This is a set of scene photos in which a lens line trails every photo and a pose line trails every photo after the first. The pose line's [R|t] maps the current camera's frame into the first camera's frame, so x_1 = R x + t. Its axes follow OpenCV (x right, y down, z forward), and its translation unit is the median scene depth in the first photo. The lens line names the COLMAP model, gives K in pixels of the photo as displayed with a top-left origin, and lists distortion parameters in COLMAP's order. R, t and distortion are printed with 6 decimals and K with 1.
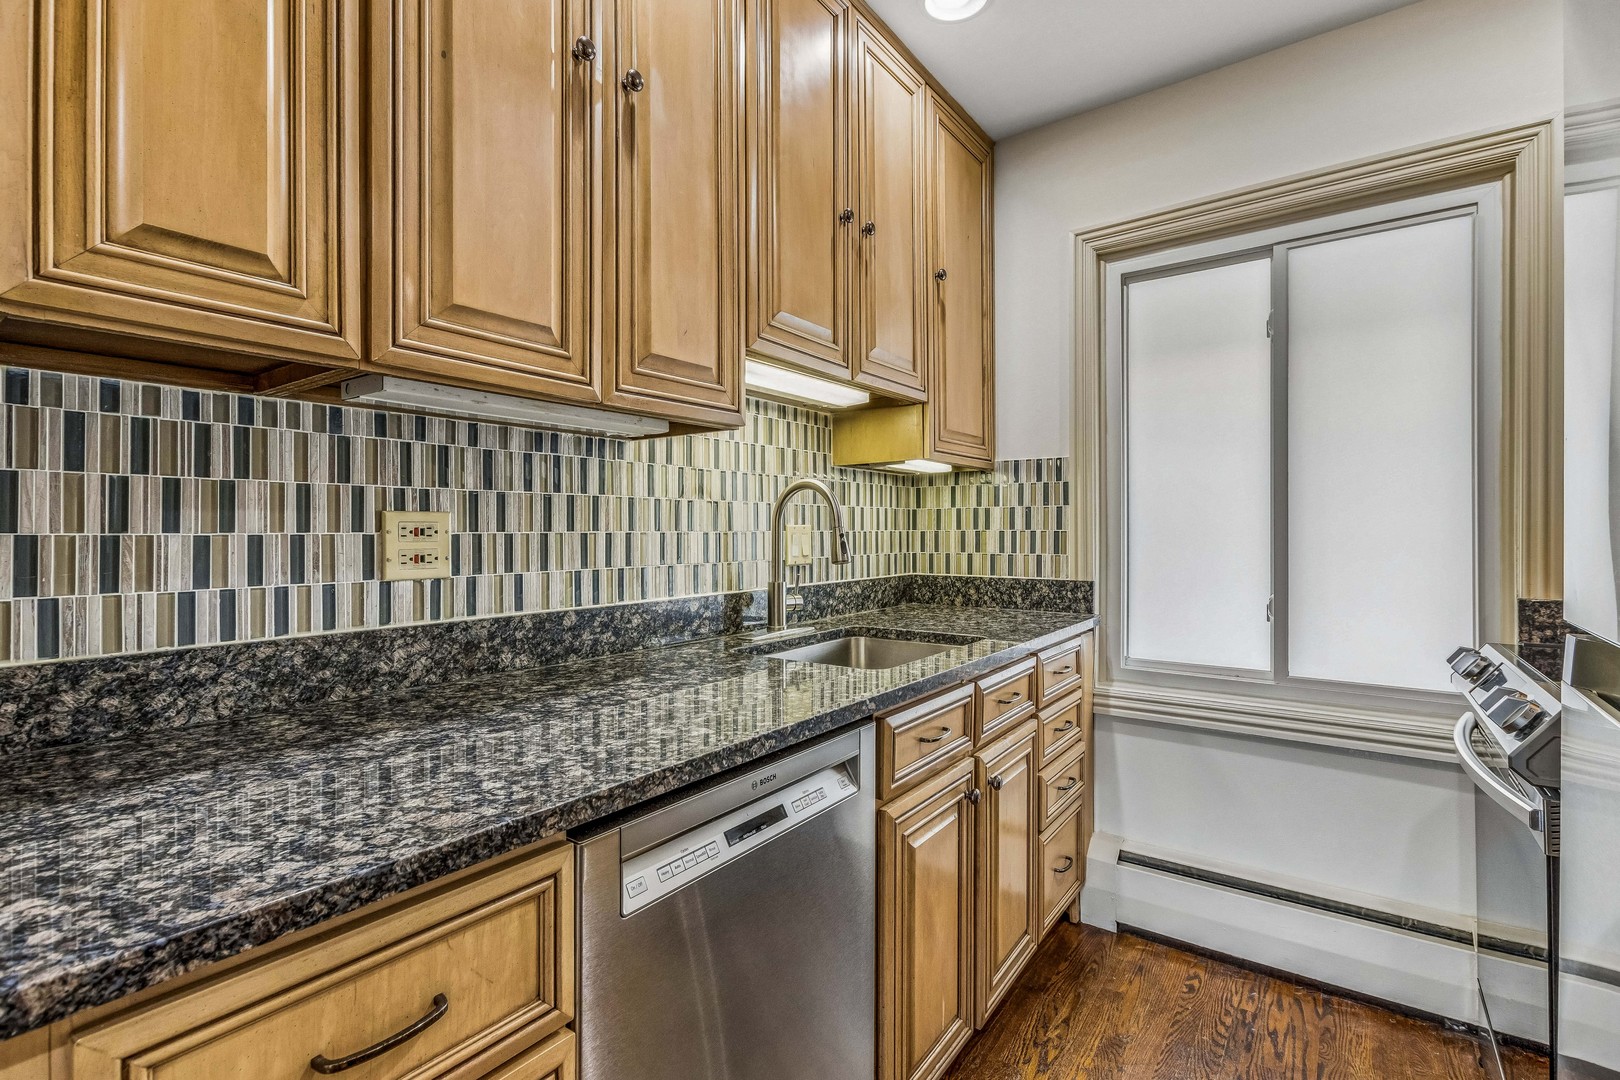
lens RADIAL K [[743.3, 0, 813.1], [0, 743.3, 541.0], [0, 0, 1]] dist [0.002609, -0.000618]
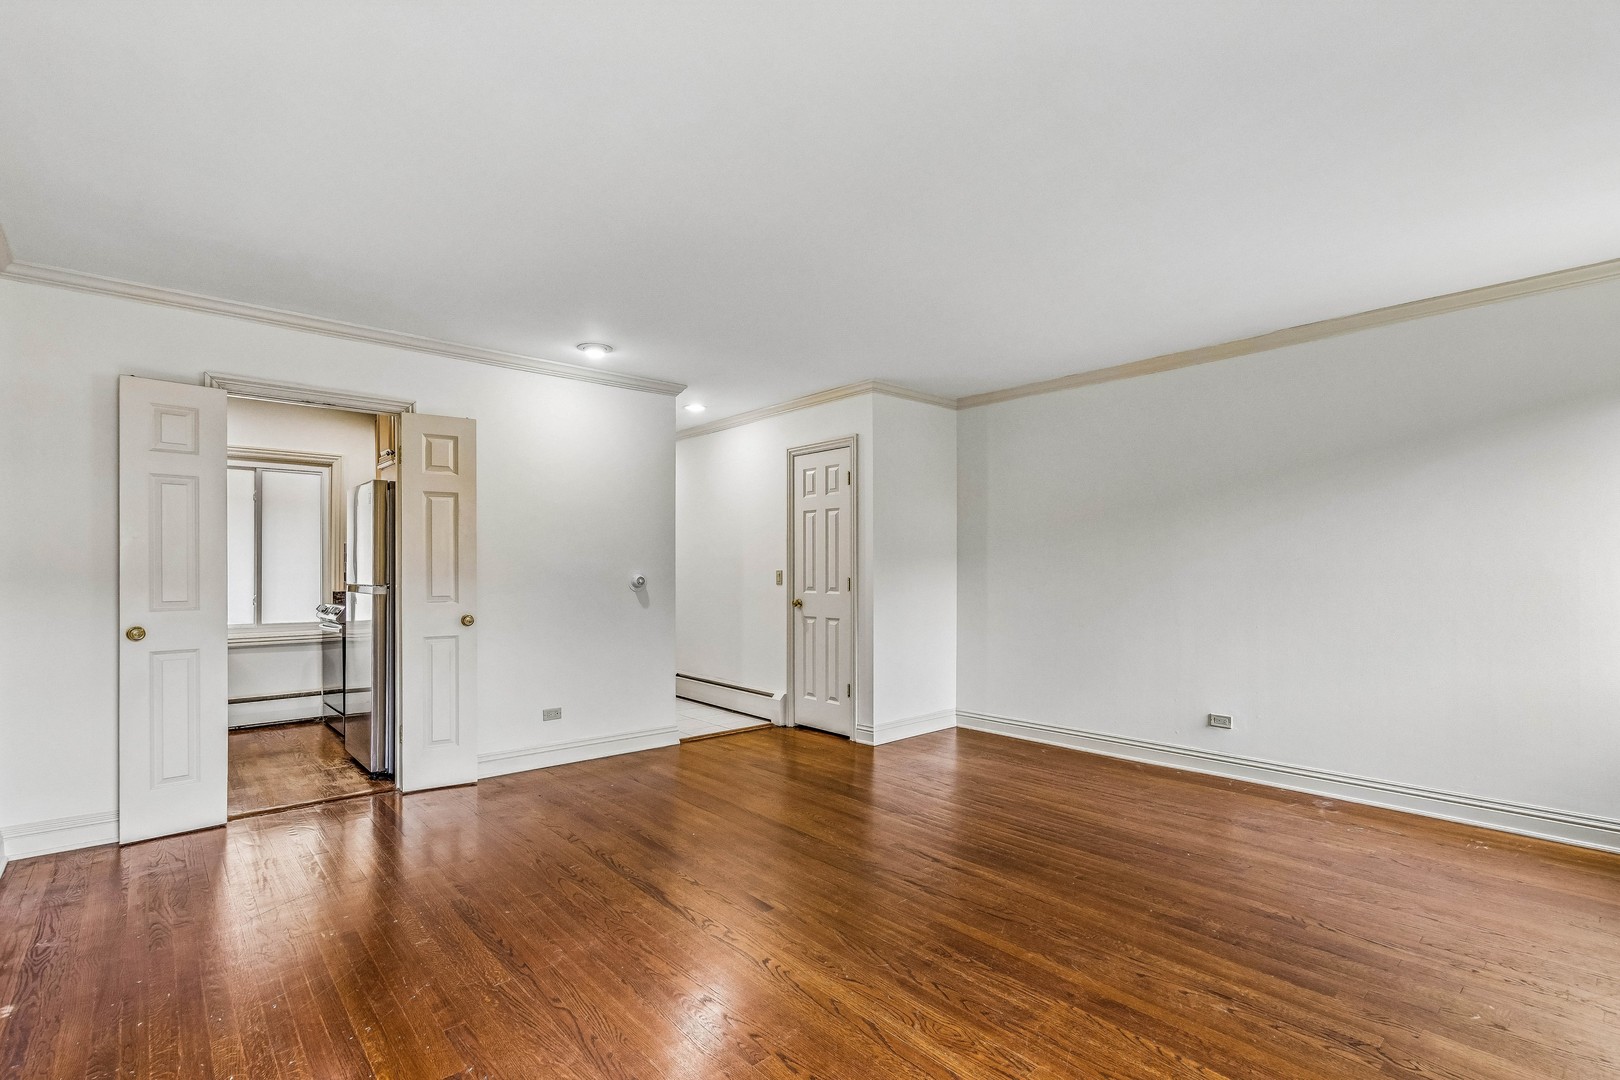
lens RADIAL K [[743.3, 0, 800.2], [0, 743.3, 583.9], [0, 0, 1]] dist [0.002609, -0.000618]
pose [[0.238768, -0.010300, 0.971022, -1.356388], [0.008080, 0.999930, 0.008619, 0.022064], [-0.971043, 0.005788, 0.238834, -1.379494]]
